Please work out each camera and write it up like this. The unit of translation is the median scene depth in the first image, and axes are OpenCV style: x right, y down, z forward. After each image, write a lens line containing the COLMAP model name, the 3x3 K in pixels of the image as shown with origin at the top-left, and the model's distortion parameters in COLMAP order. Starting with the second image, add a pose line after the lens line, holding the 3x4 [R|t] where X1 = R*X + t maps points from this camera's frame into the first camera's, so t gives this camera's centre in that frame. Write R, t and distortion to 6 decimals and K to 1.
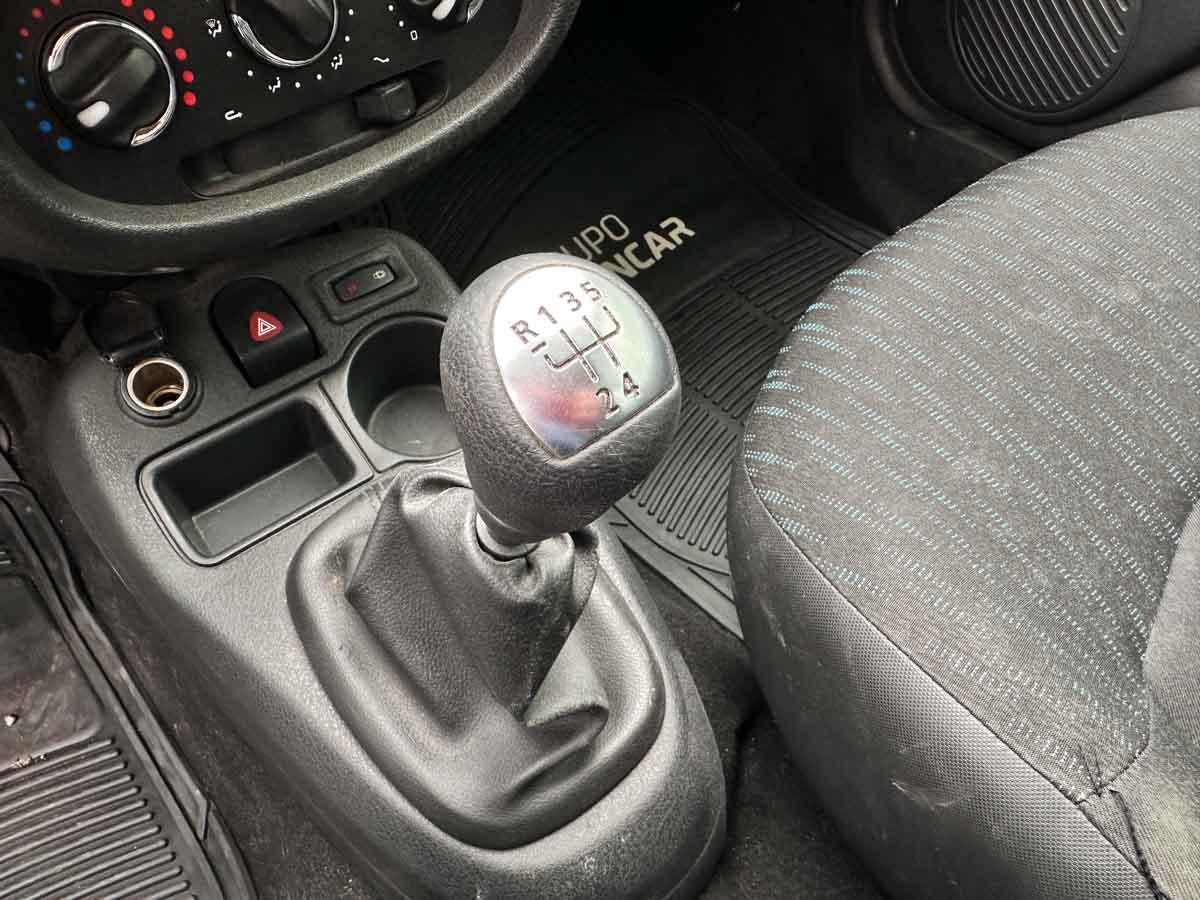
lens RADIAL K [[813.1, 0, 600.0], [0, 813.1, 450.0], [0, 0, 1]] dist [0.003606, 0.002017]
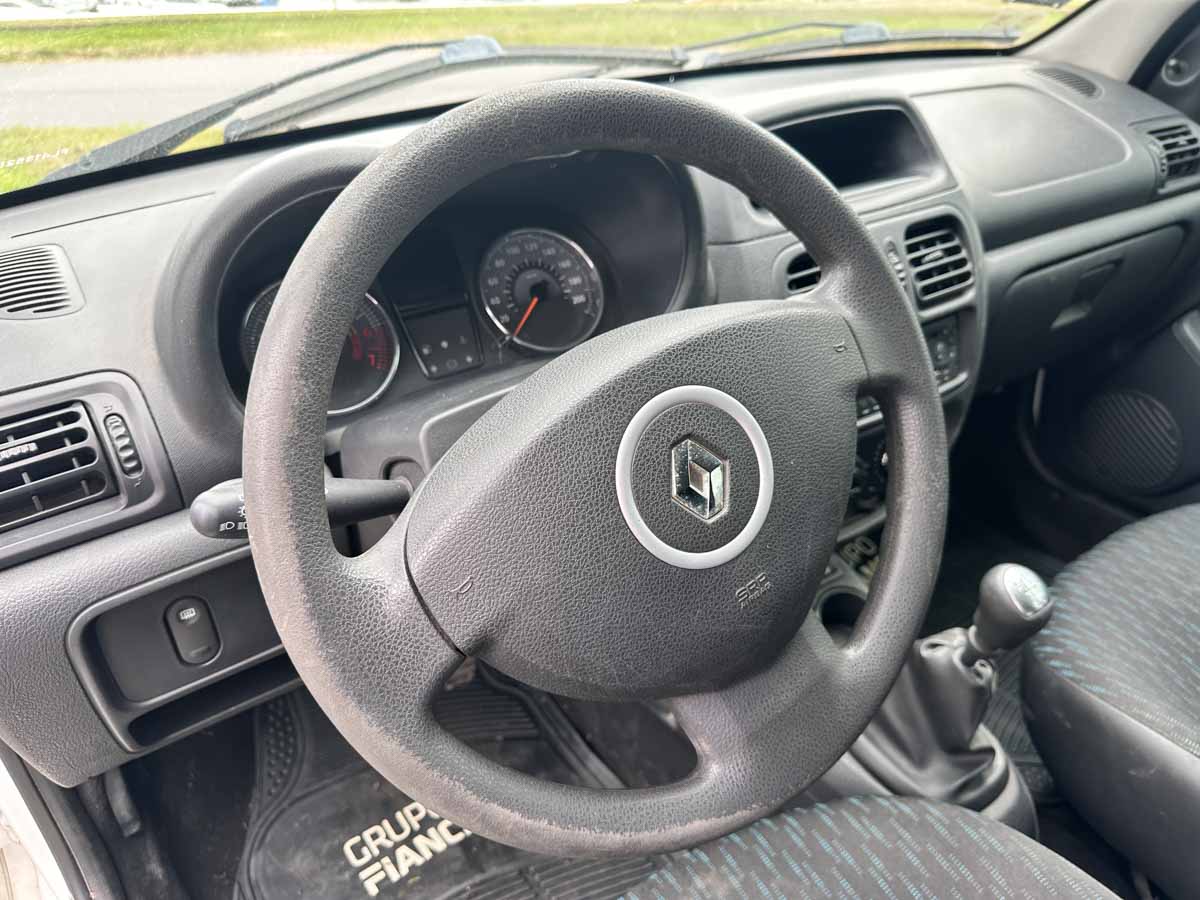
lens RADIAL K [[859.3, 0, 586.9], [0, 859.3, 445.7], [0, 0, 1]] dist [0.018426, -0.004256]
pose [[0.995872, 0.012444, -0.089912, -0.828905], [-0.043319, 0.935632, -0.350308, 0.357078], [0.079765, 0.352757, 0.932309, -1.524473]]
